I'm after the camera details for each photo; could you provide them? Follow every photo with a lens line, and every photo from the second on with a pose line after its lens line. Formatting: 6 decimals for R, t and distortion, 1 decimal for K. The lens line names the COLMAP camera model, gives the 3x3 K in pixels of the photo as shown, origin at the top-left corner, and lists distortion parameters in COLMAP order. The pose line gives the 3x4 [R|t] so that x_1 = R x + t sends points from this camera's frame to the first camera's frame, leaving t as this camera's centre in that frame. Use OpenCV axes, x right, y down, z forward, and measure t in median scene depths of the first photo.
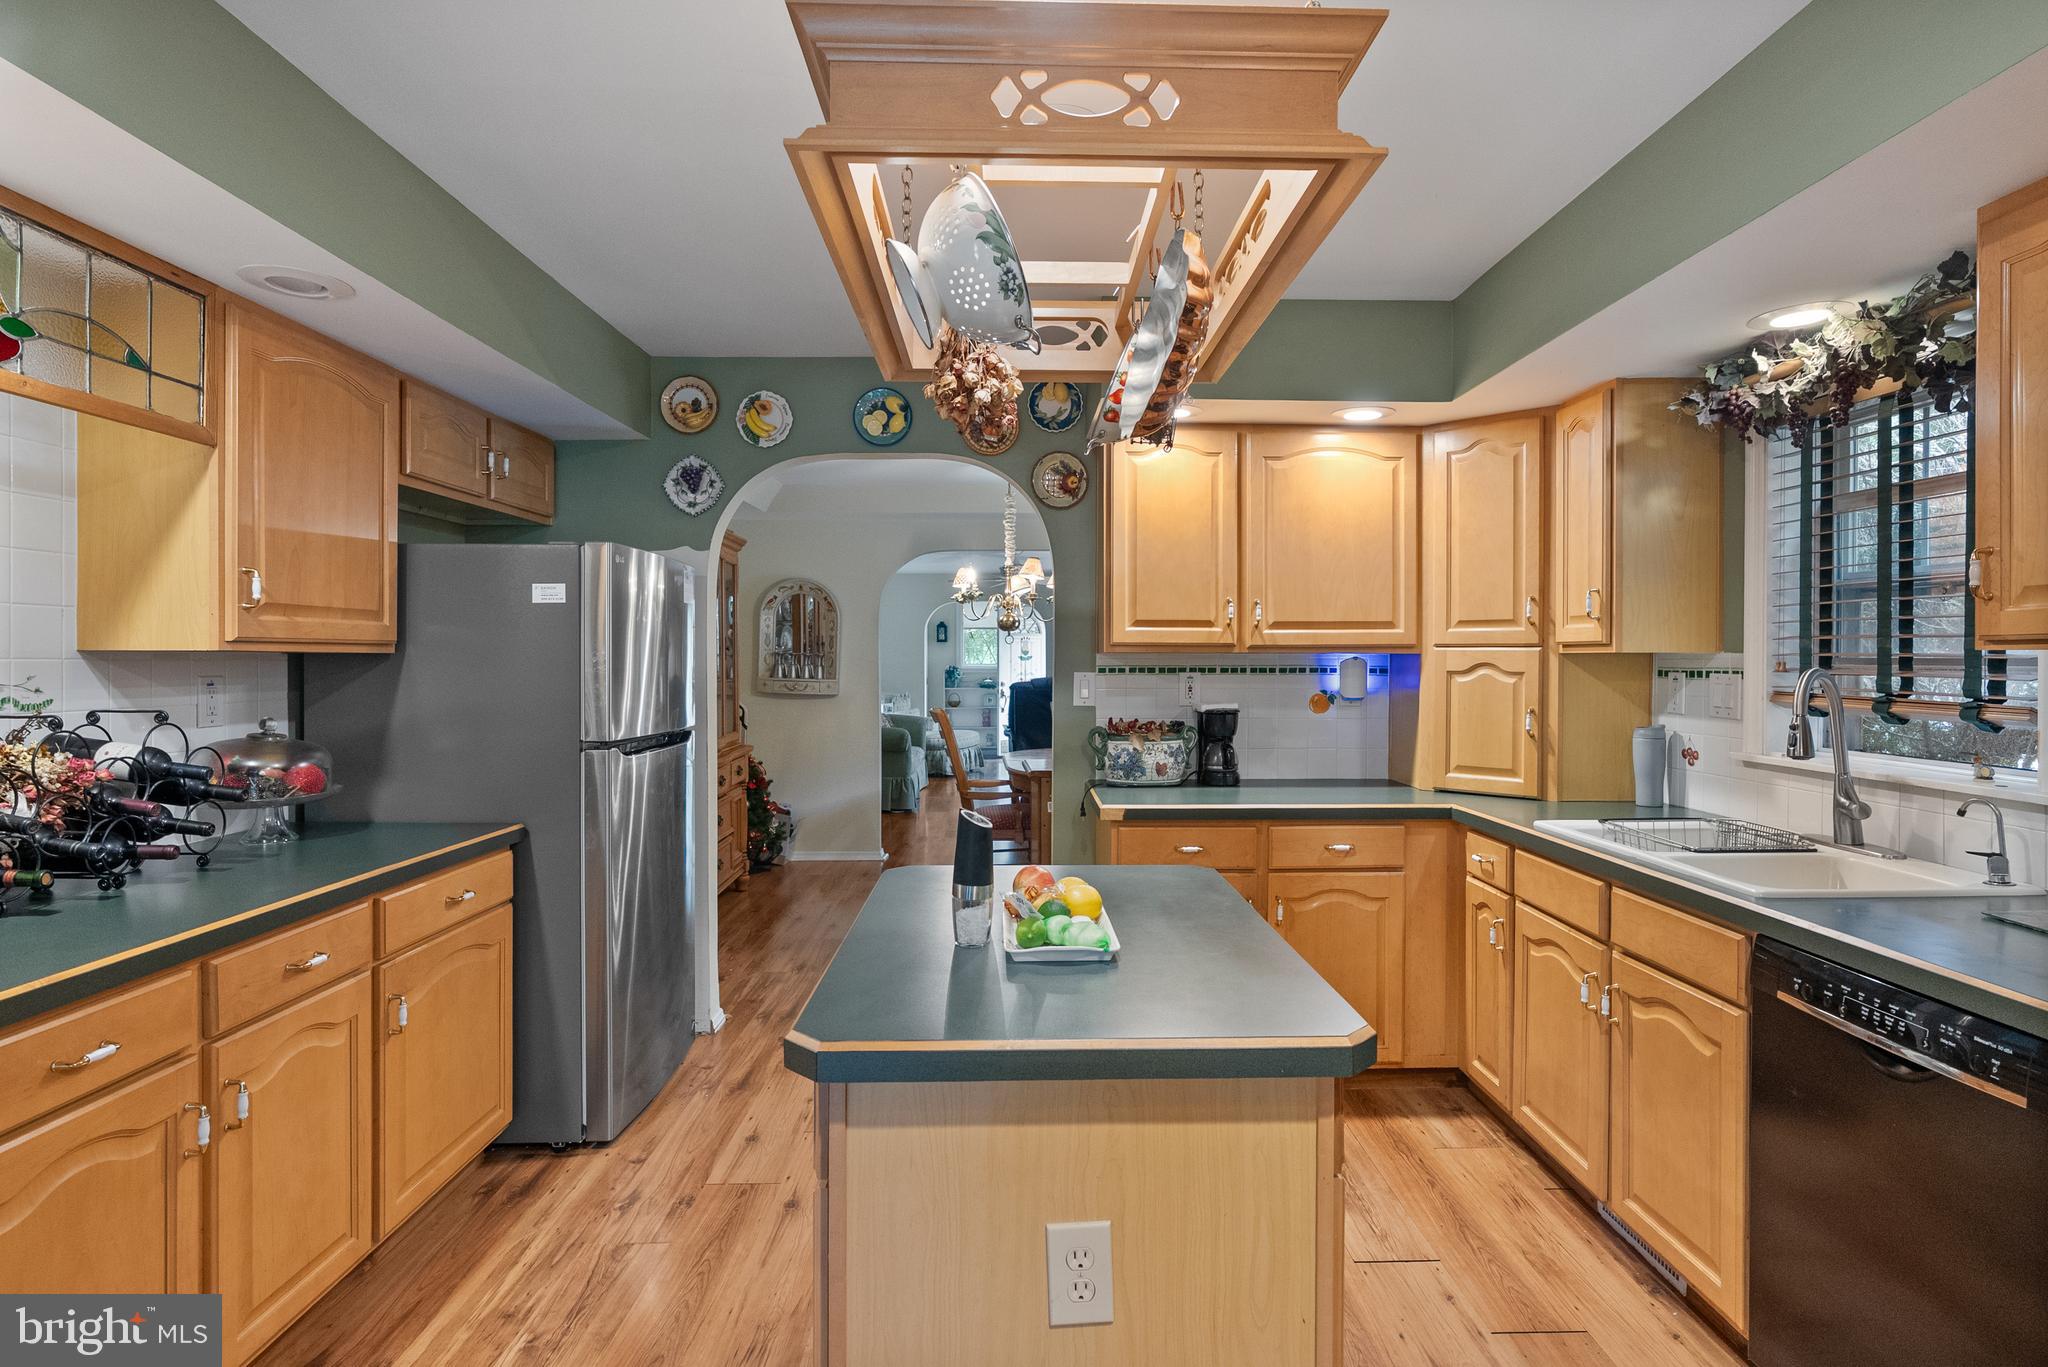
lens RADIAL K [[1046.2, 0, 1041.2], [0, 1046.2, 663.4], [0, 0, 1]] dist [-0.006320, 0.000859]
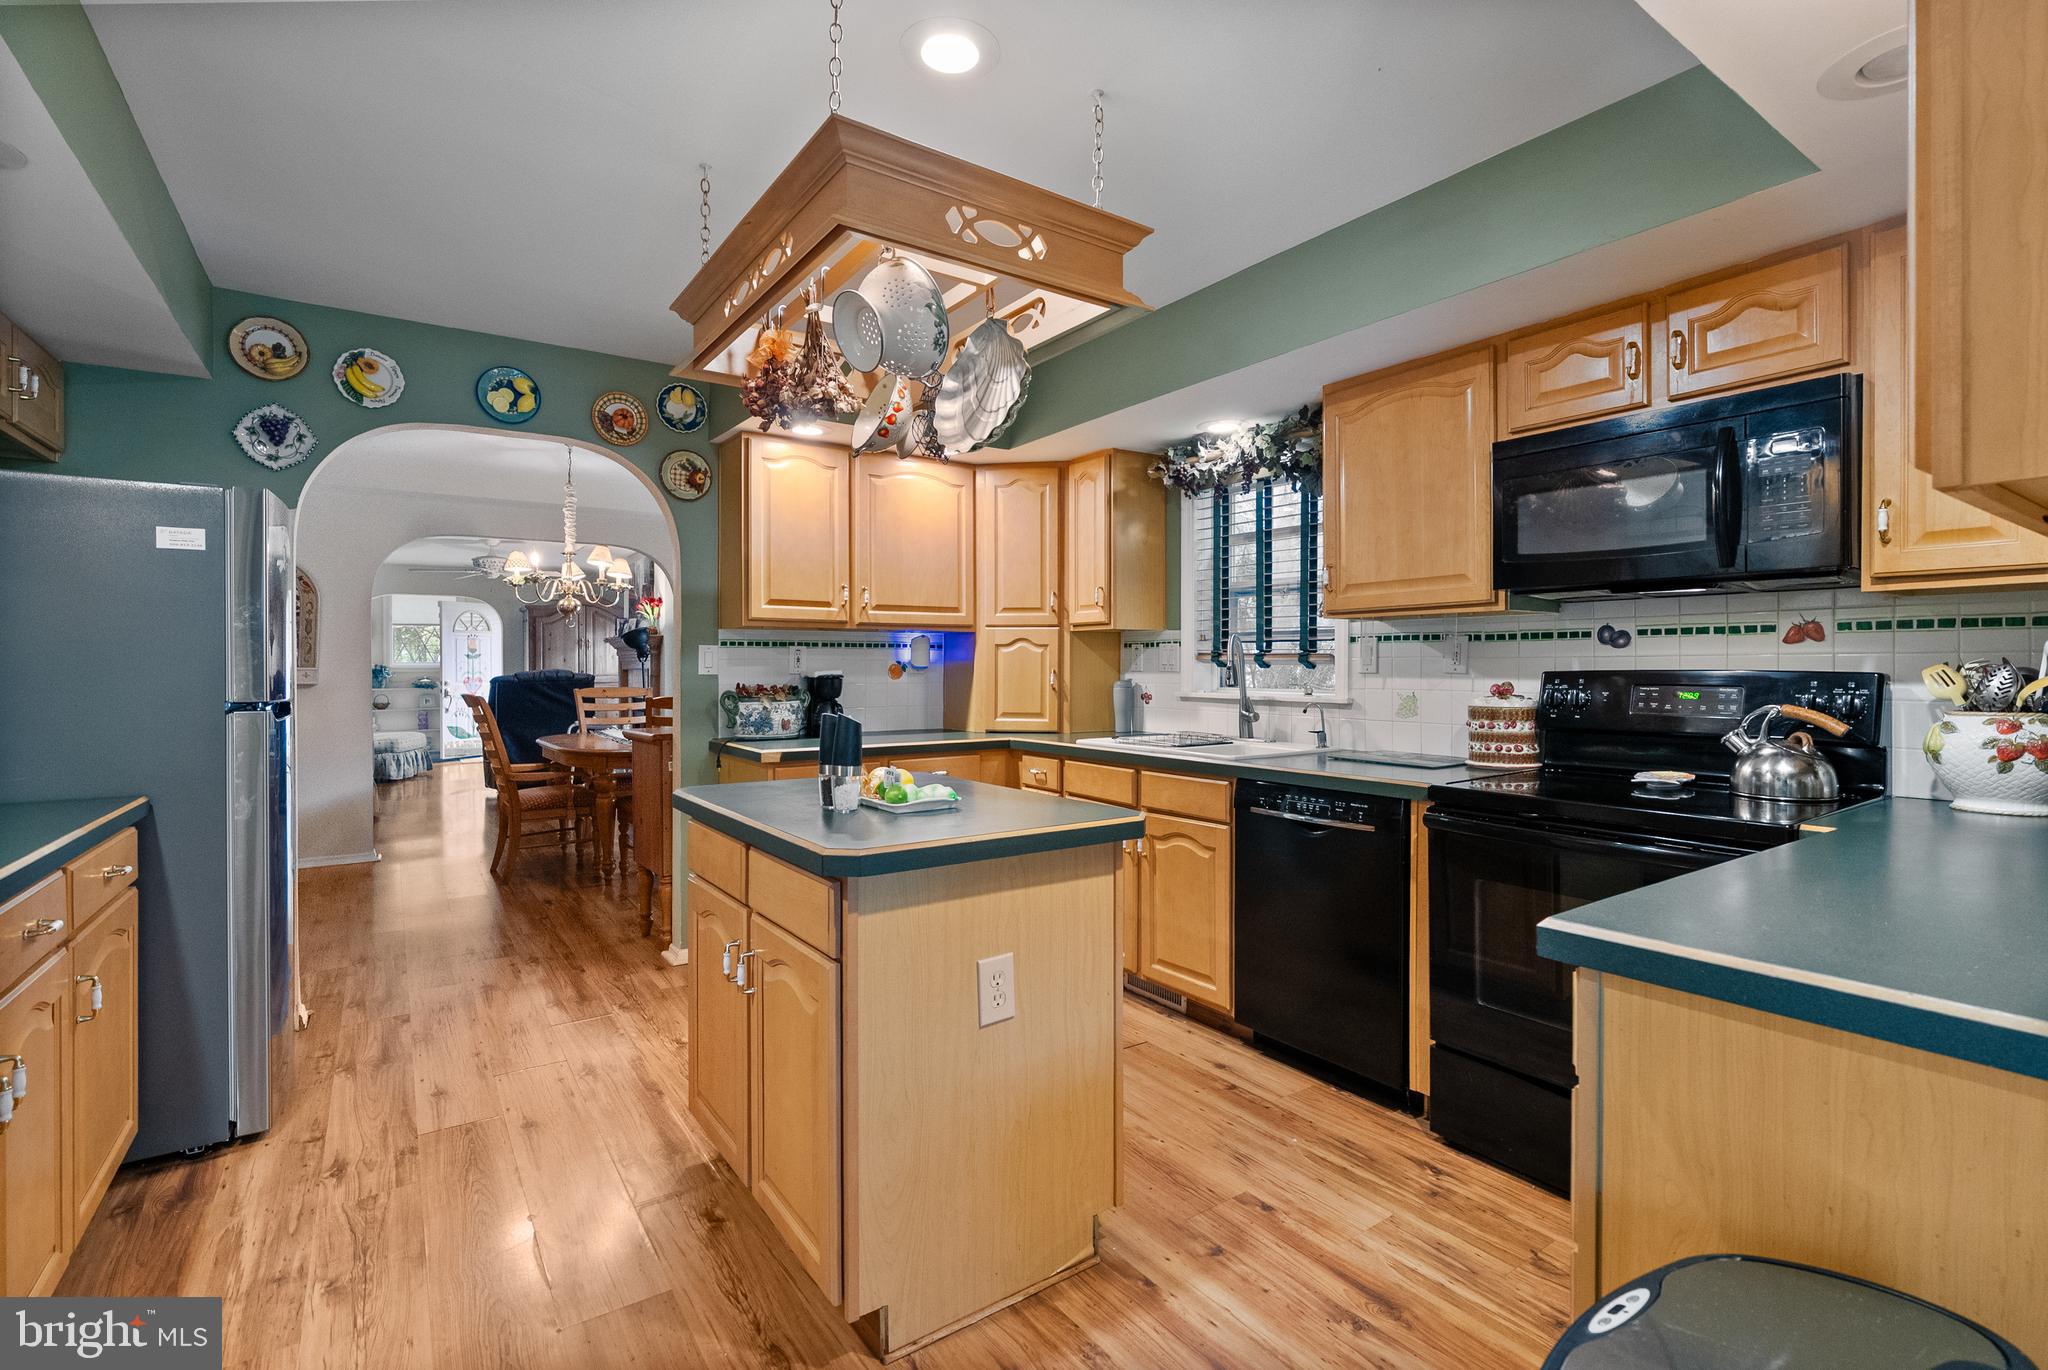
lens RADIAL K [[953.2, 0, 1049.4], [0, 953.2, 667.7], [0, 0, 1]] dist [-0.002979, 0.001141]
pose [[0.828354, -0.002947, 0.560198, -0.300694], [0.005317, 0.999982, -0.002602, 0.048642], [-0.560180, 0.005134, 0.828355, -0.094772]]
